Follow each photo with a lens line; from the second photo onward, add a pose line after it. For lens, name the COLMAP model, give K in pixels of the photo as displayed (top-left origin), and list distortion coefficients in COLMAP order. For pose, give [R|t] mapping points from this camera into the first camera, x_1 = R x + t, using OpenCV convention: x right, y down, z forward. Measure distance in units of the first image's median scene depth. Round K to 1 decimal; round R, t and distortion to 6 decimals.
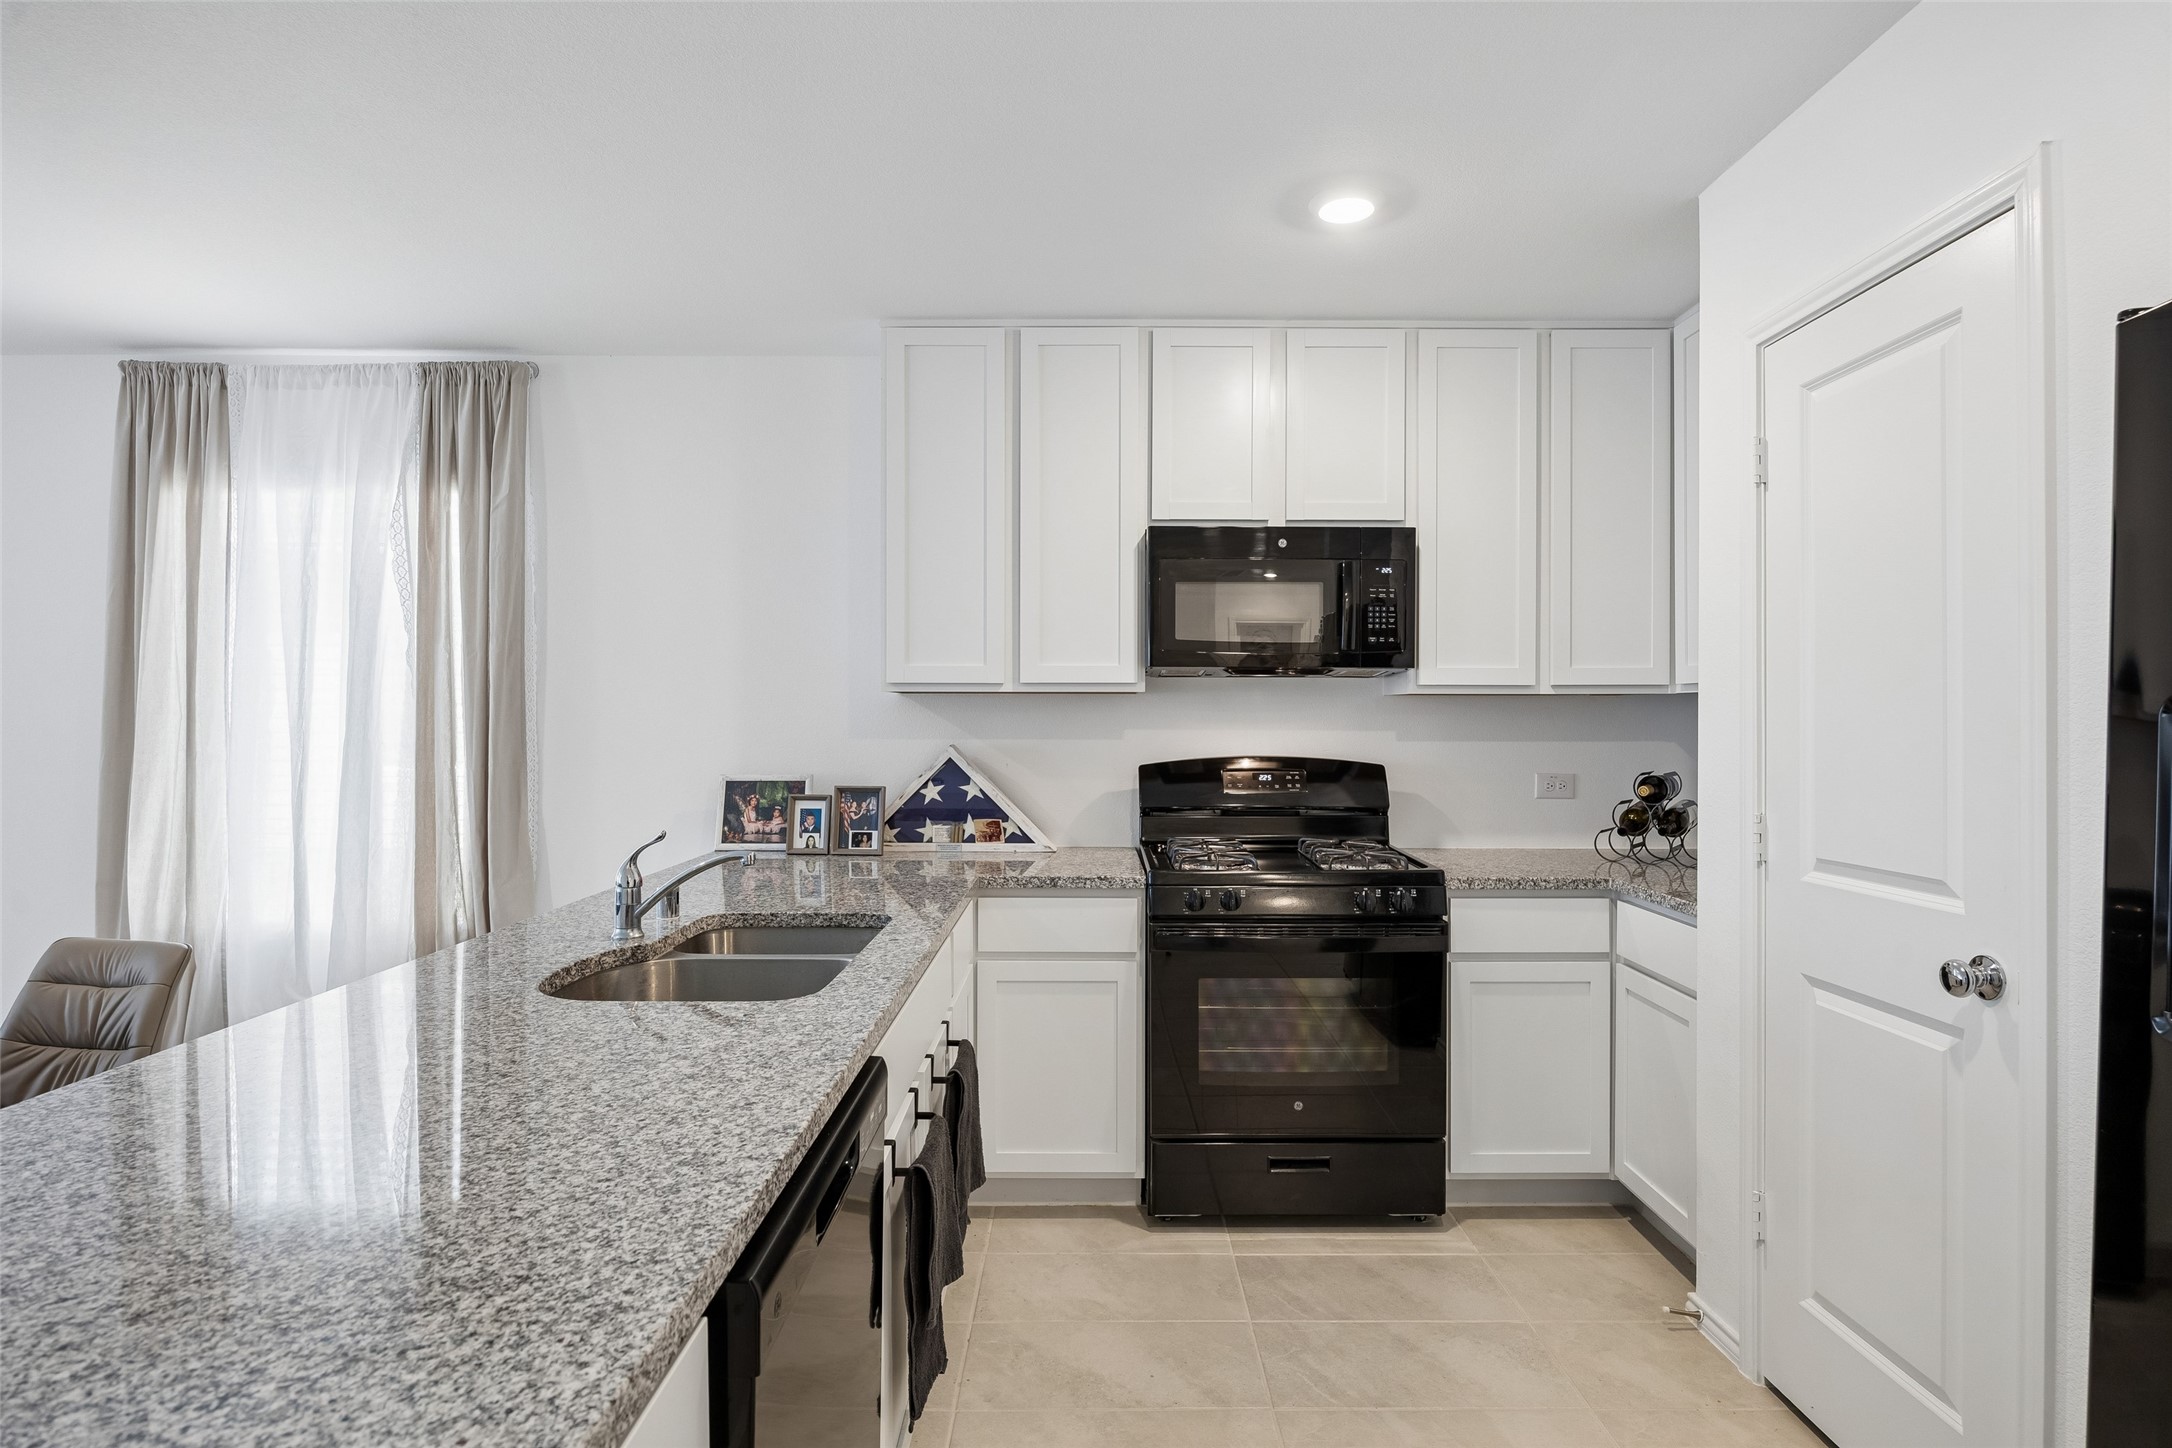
lens RADIAL K [[1124.4, 0, 1091.6], [0, 1124.4, 719.6], [0, 0, 1]] dist [-0.009221, 0.000680]
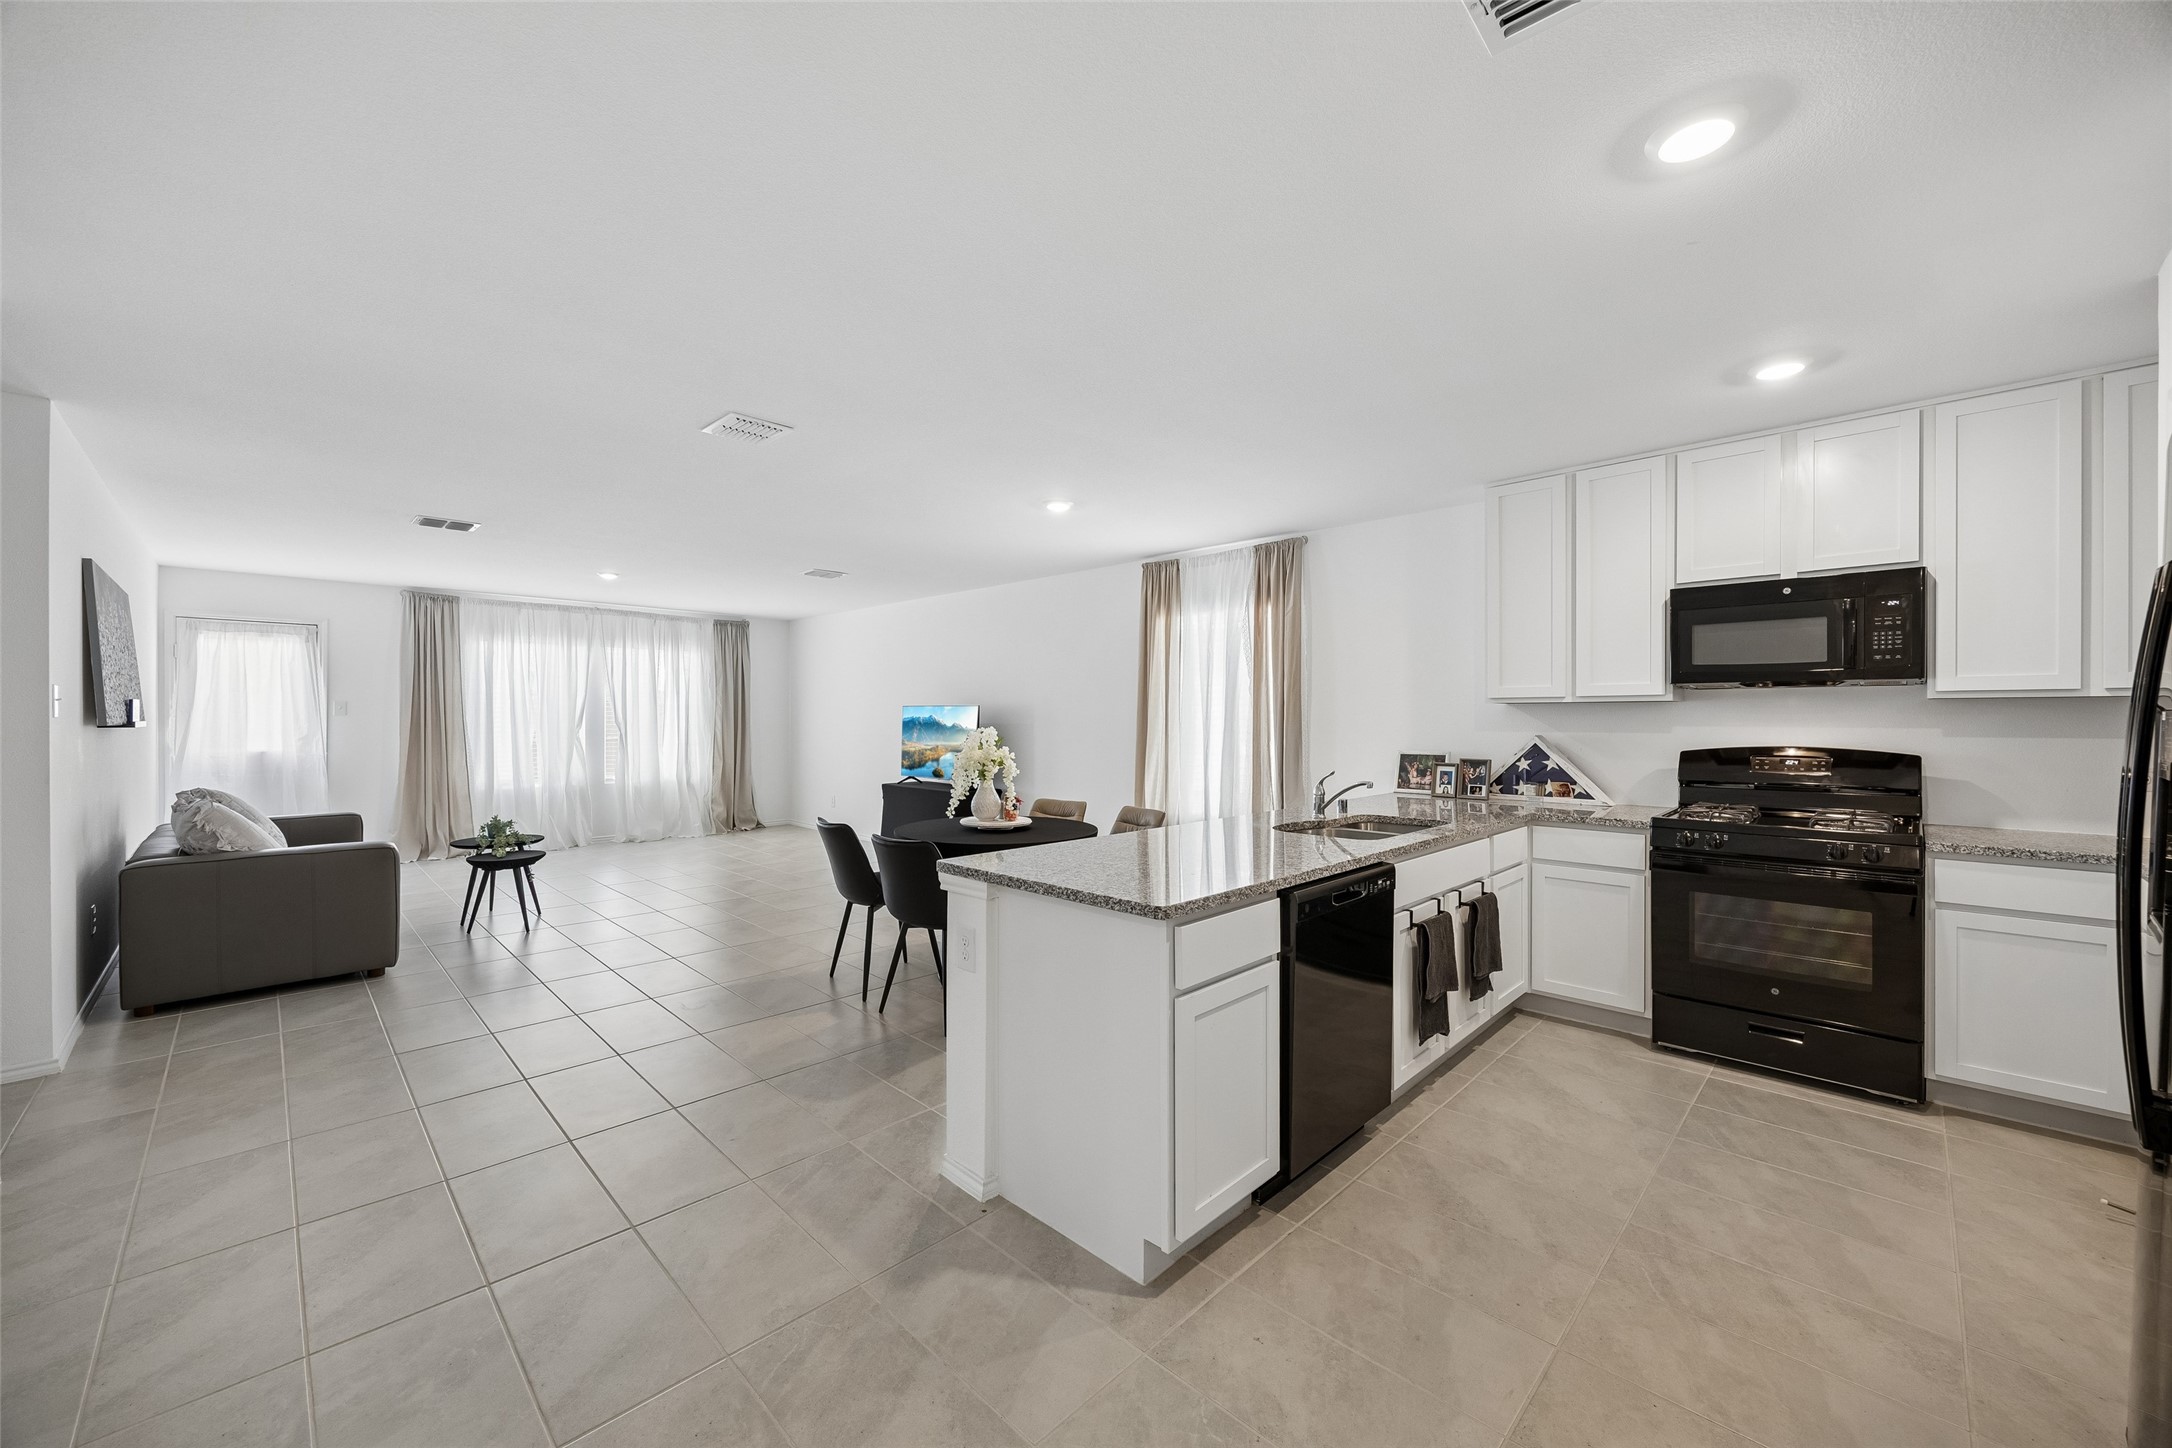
lens RADIAL K [[826.4, 0, 1084.3], [0, 826.4, 720.7], [0, 0, 1]] dist [-0.003206, 0.000069]
pose [[0.707796, -0.000470, -0.706416, 0.263528], [0.000096, 1.000000, -0.000570, 0.002175], [0.706416, 0.000336, 0.707796, -0.308399]]
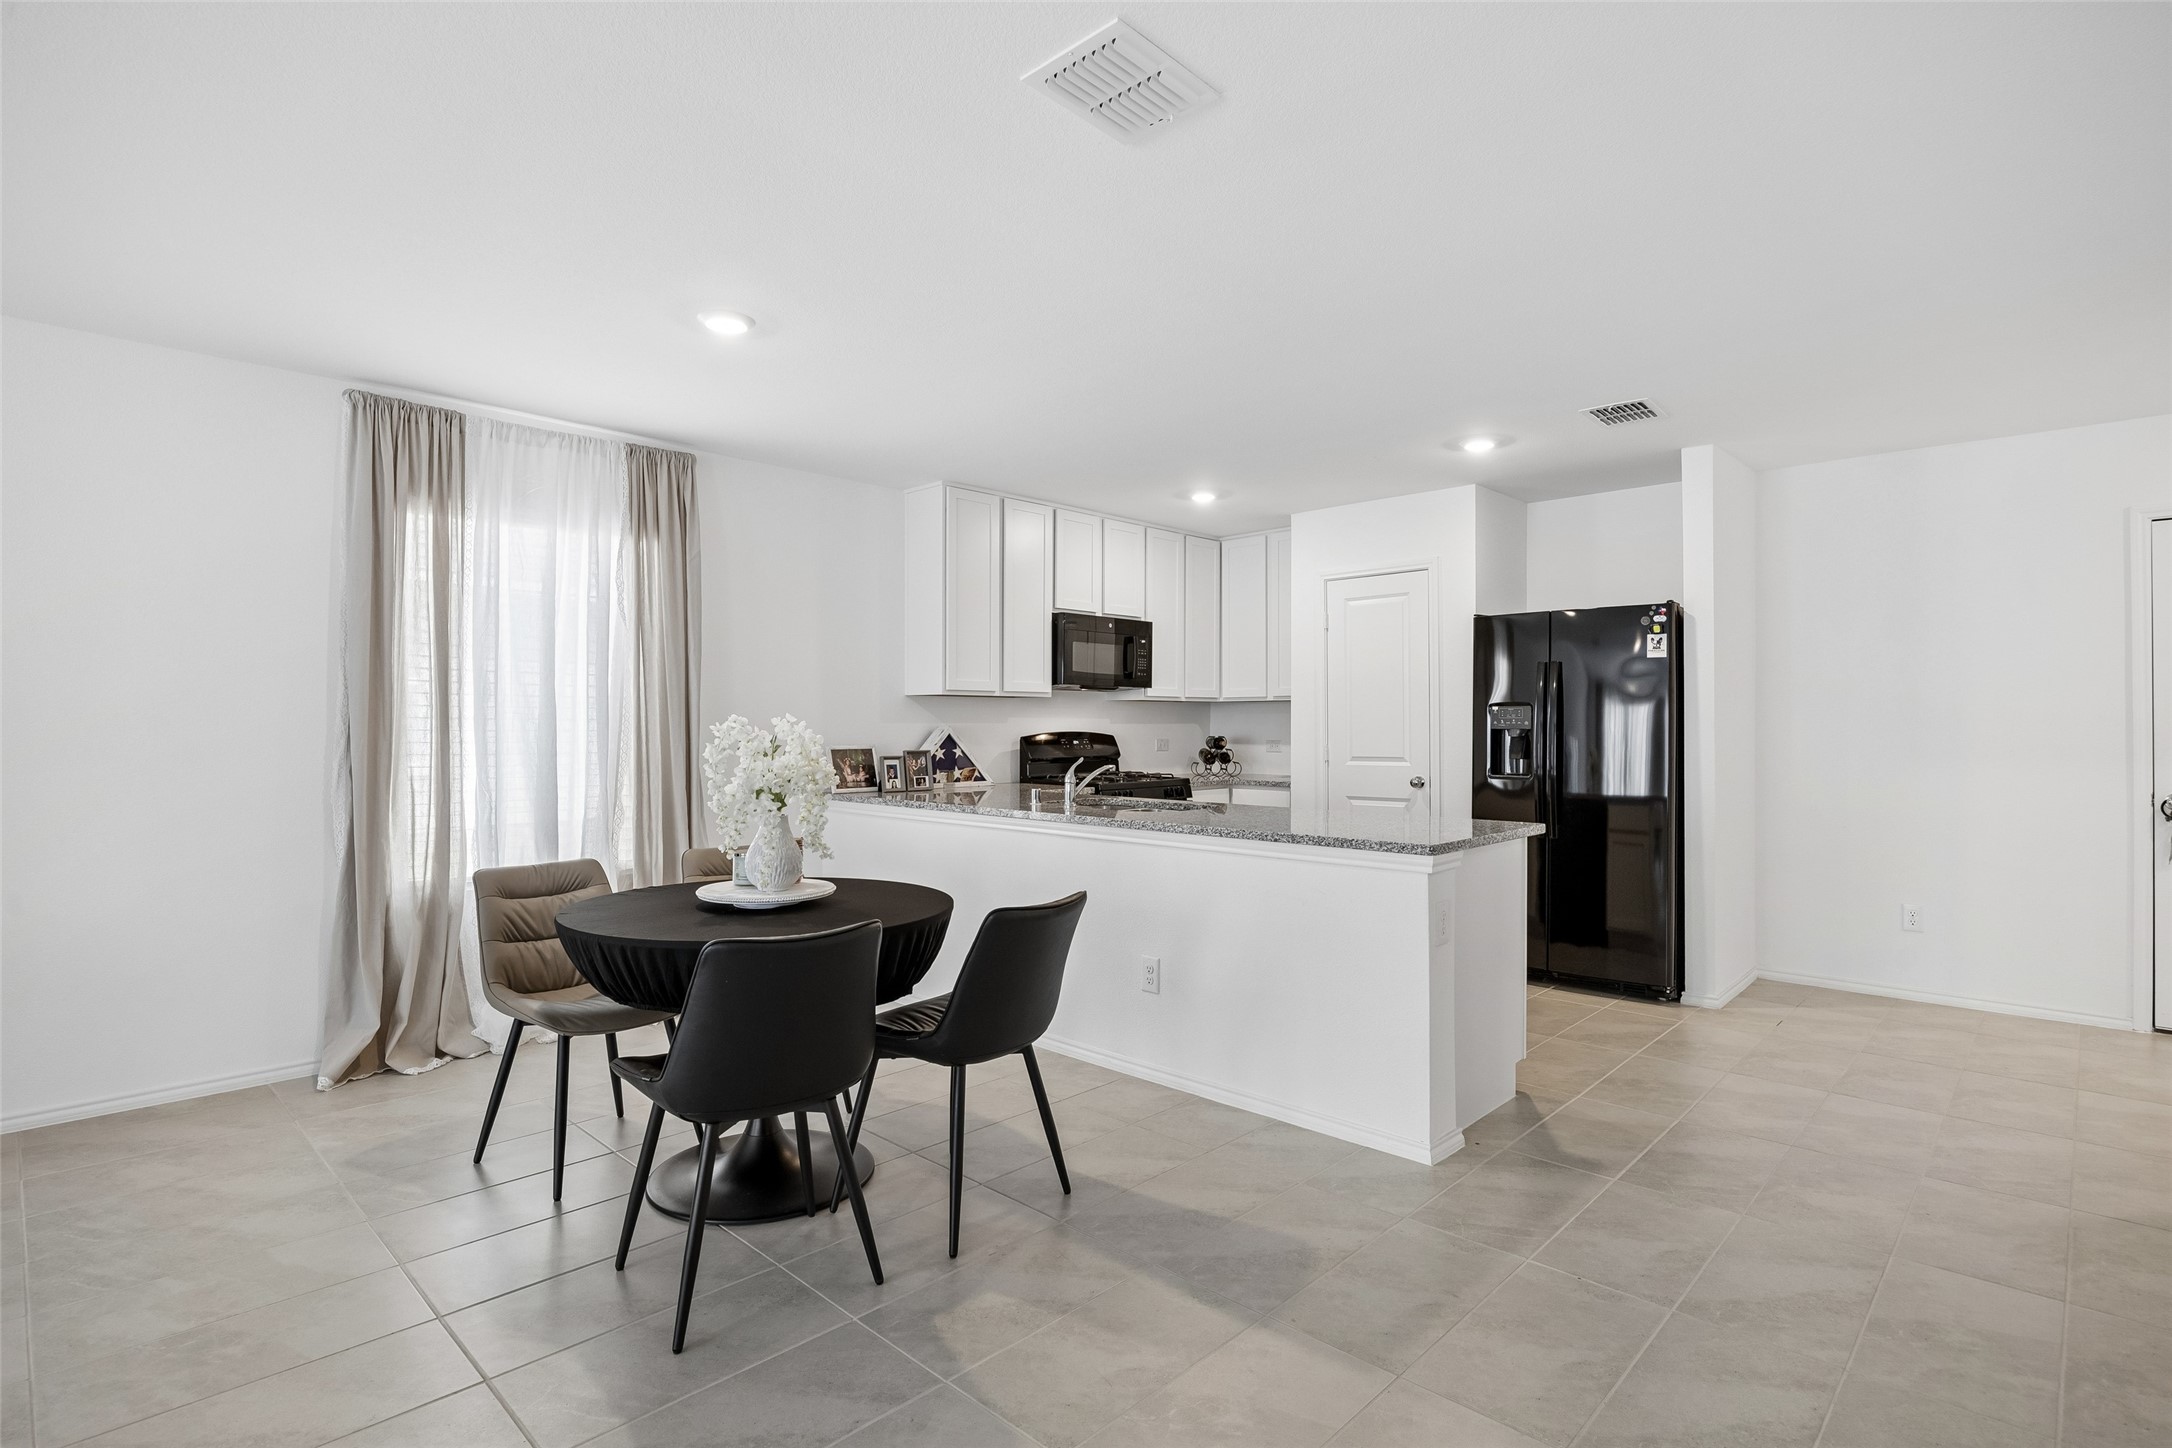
lens RADIAL K [[1075.0, 0, 1086.6], [0, 1075.0, 722.7], [0, 0, 1]] dist [-0.004566, 0.000379]
pose [[0.690319, -0.001798, 0.723503, -1.227602], [0.002232, 0.999997, 0.000355, 0.018208], [-0.723502, 0.001370, 0.690321, -0.306674]]
